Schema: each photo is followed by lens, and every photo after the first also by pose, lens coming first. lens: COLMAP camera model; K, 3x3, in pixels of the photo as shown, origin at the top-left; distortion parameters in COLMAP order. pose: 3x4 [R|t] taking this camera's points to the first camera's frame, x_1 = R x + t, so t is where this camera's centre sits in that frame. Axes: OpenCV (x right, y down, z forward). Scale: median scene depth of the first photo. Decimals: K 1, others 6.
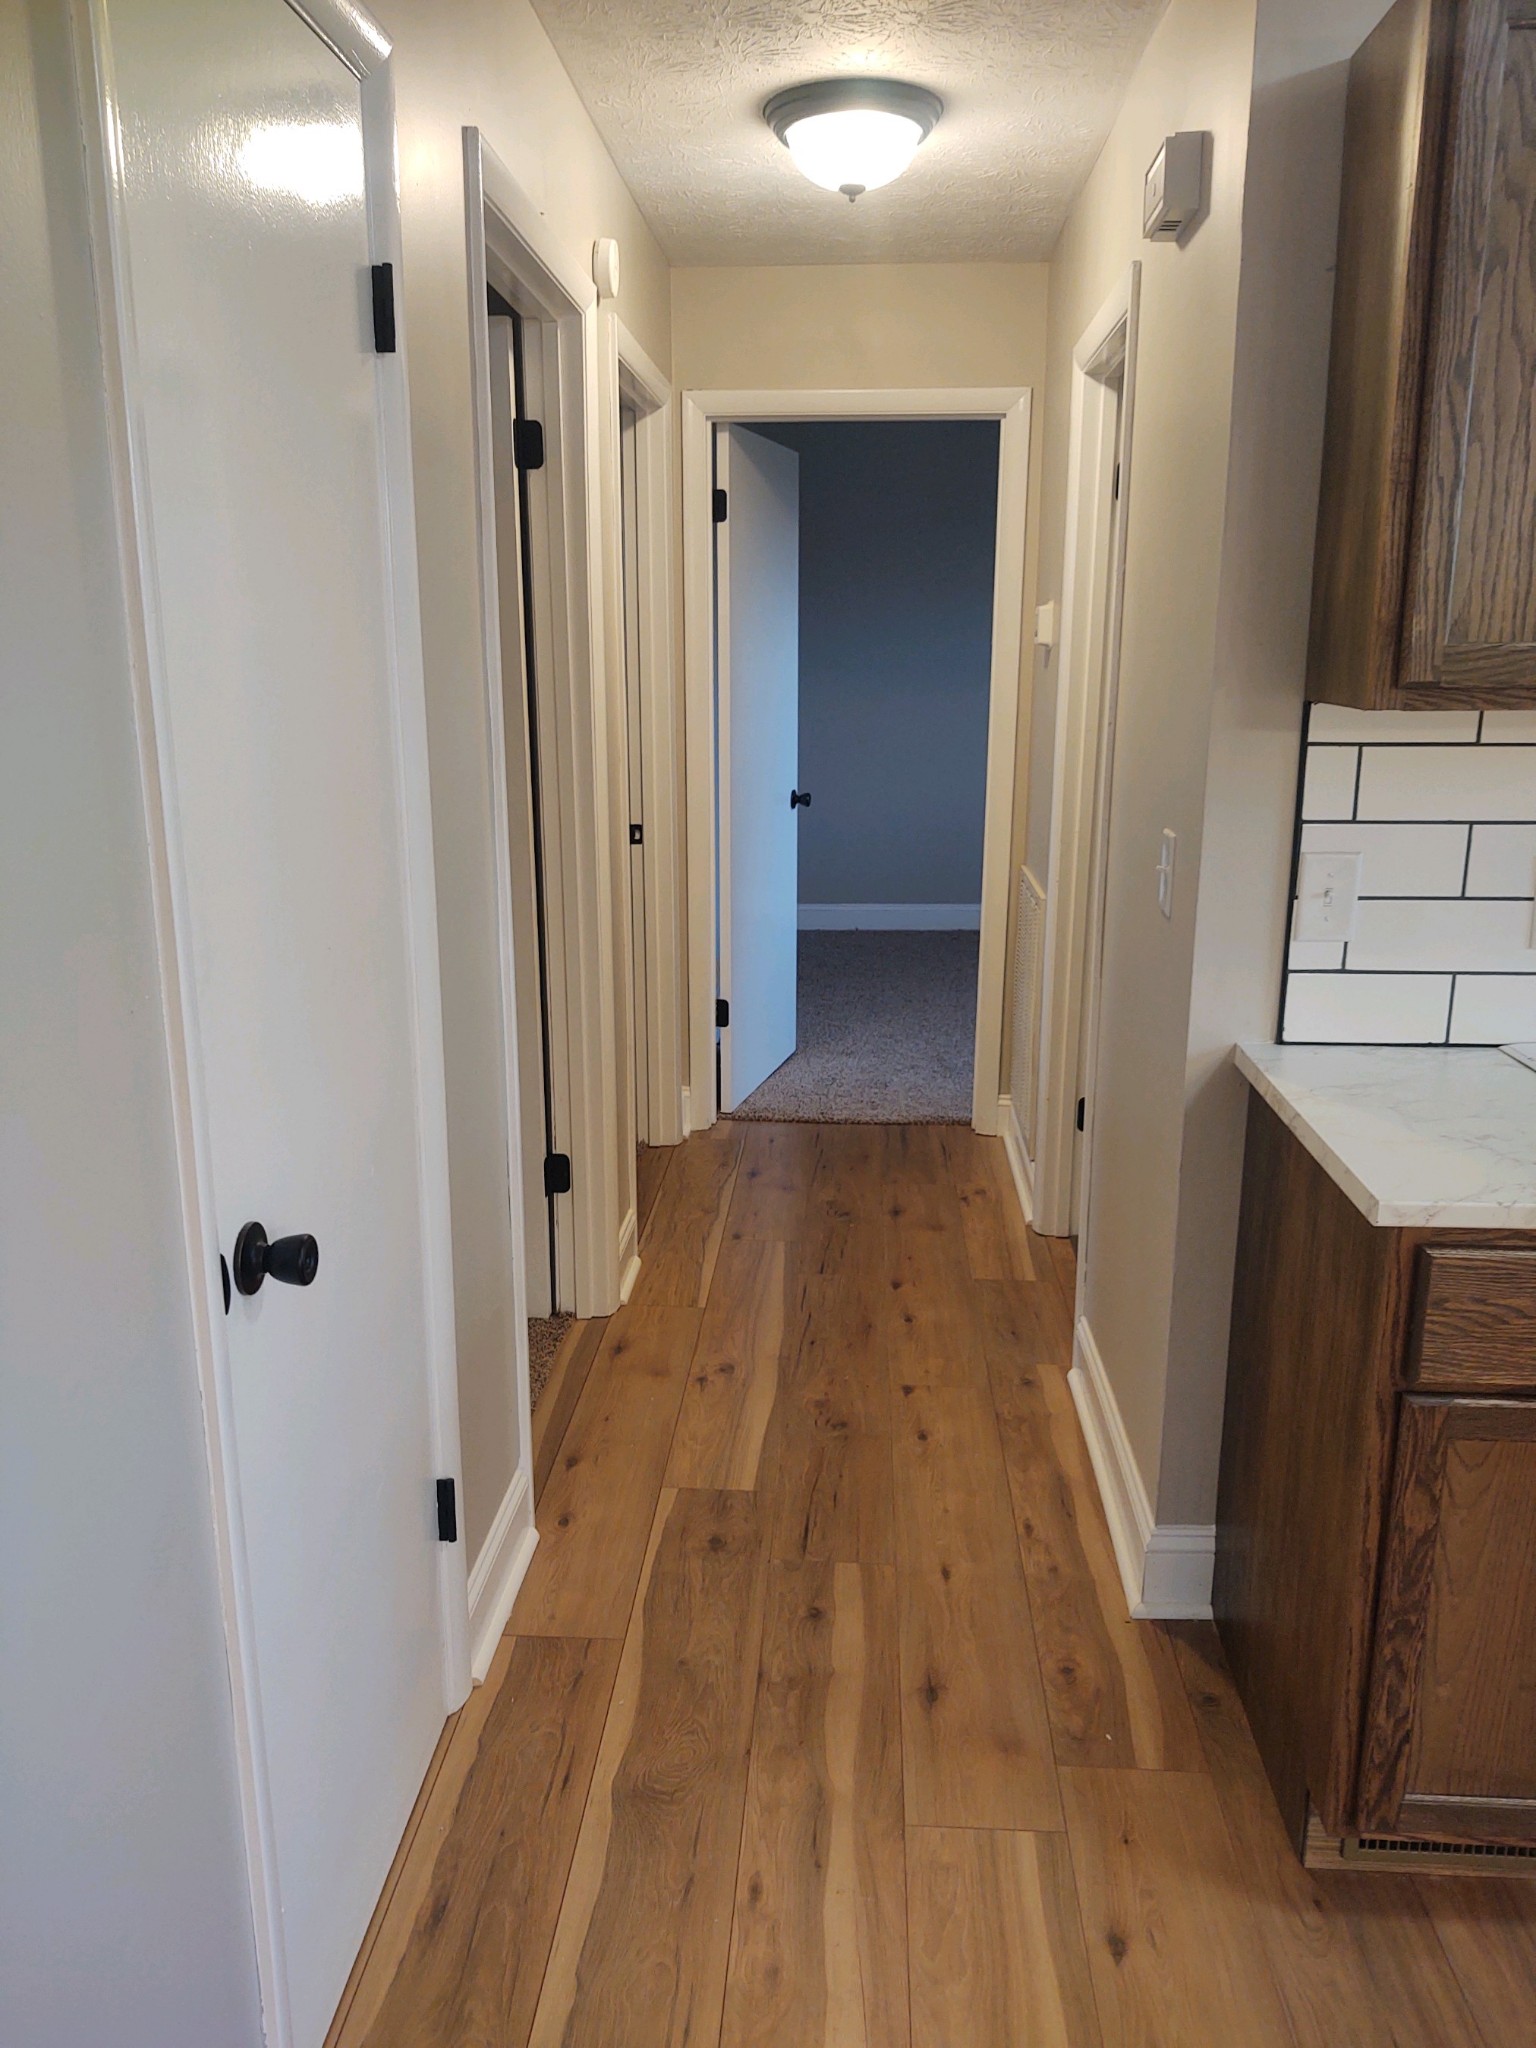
lens RADIAL K [[1550.6, 0, 774.4], [0, 1550.6, 1015.2], [0, 0, 1]] dist [-0.002120, 0.001310]
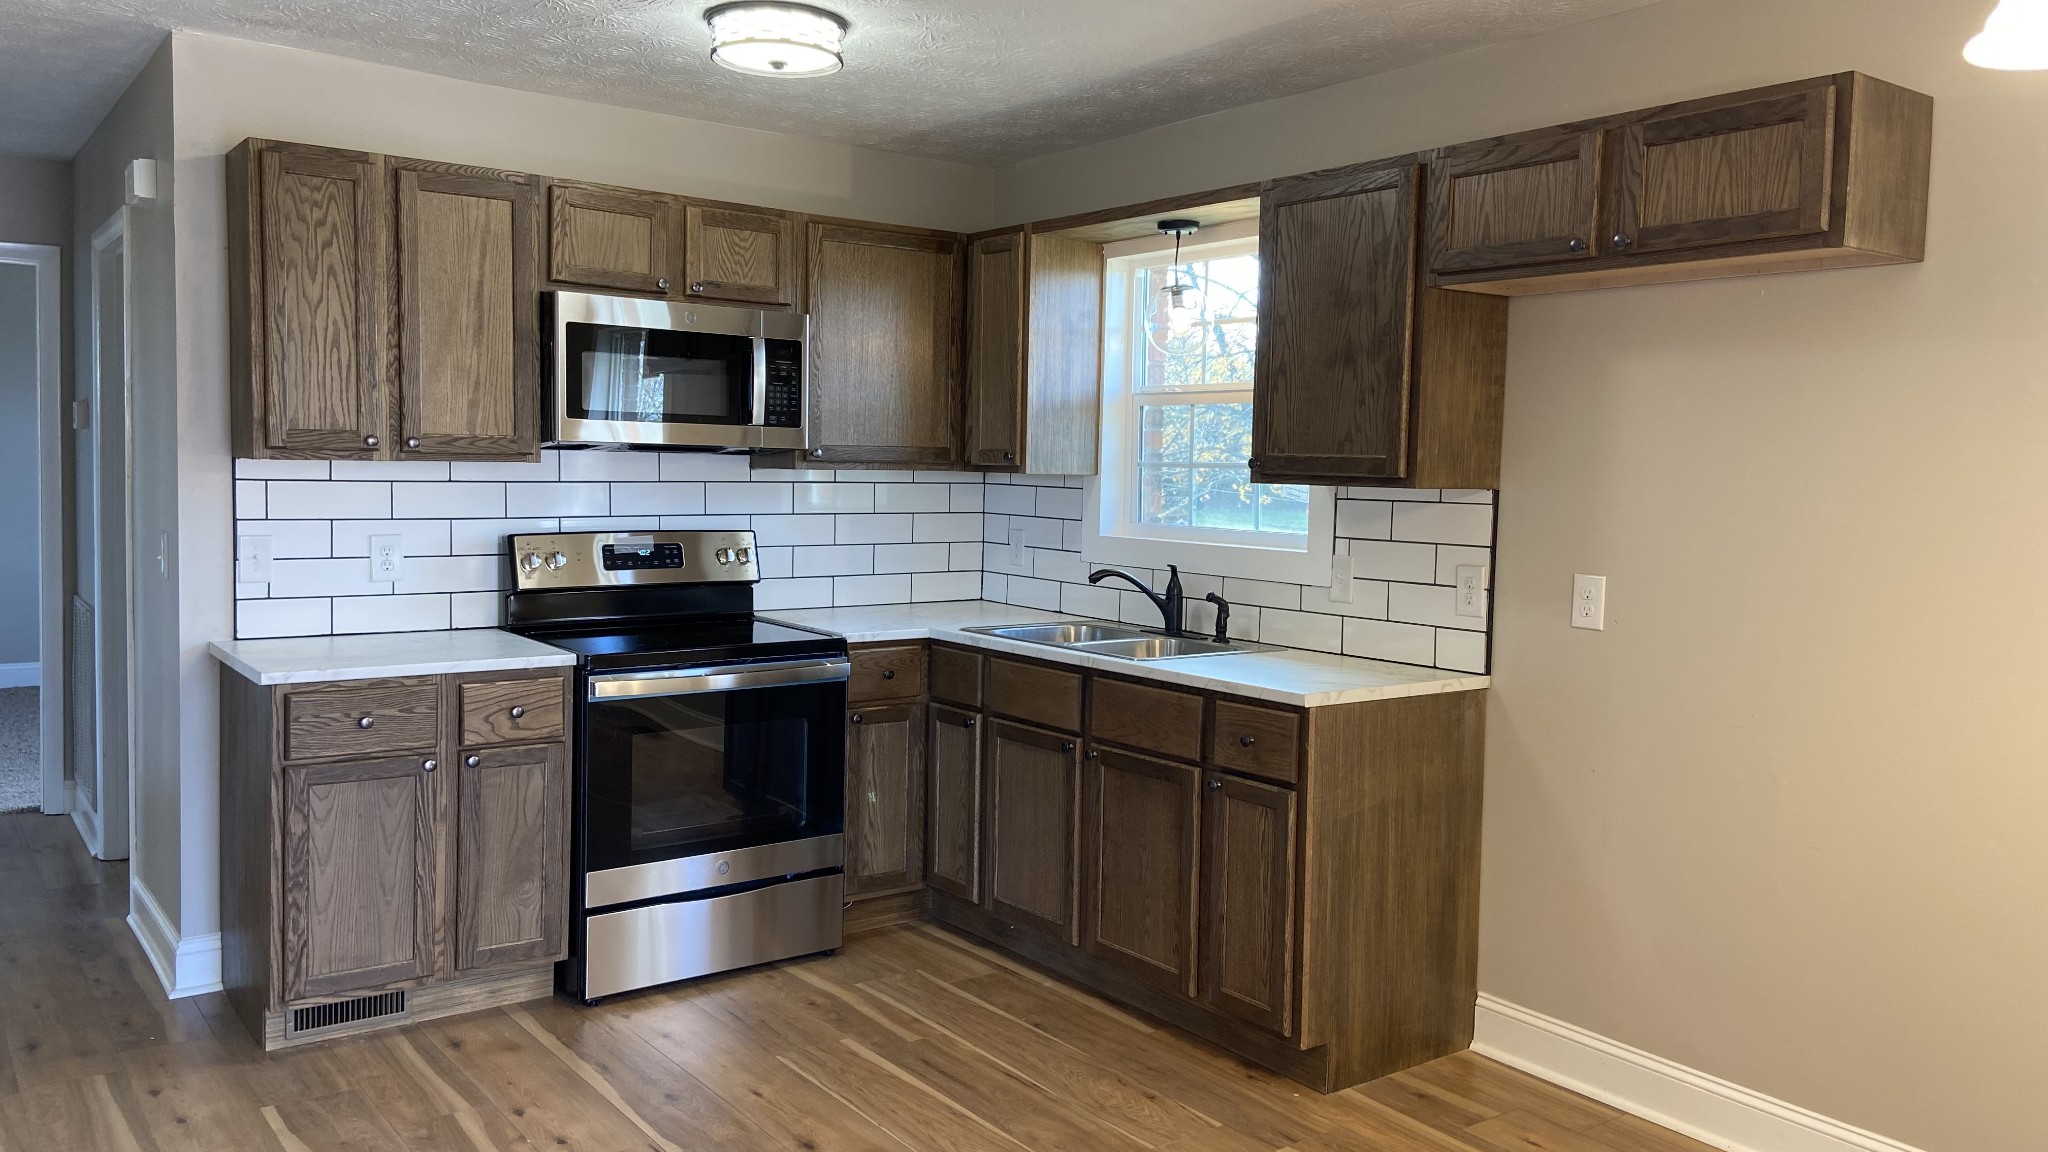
lens RADIAL K [[1634.0, 0, 1020.2], [0, 1634.0, 567.5], [0, 0, 1]] dist [0.048393, -0.021448]
pose [[0.781642, -0.024355, 0.623252, -0.202837], [0.124949, 0.985096, -0.118208, 0.343238], [-0.611084, 0.170272, 0.773036, -1.342825]]
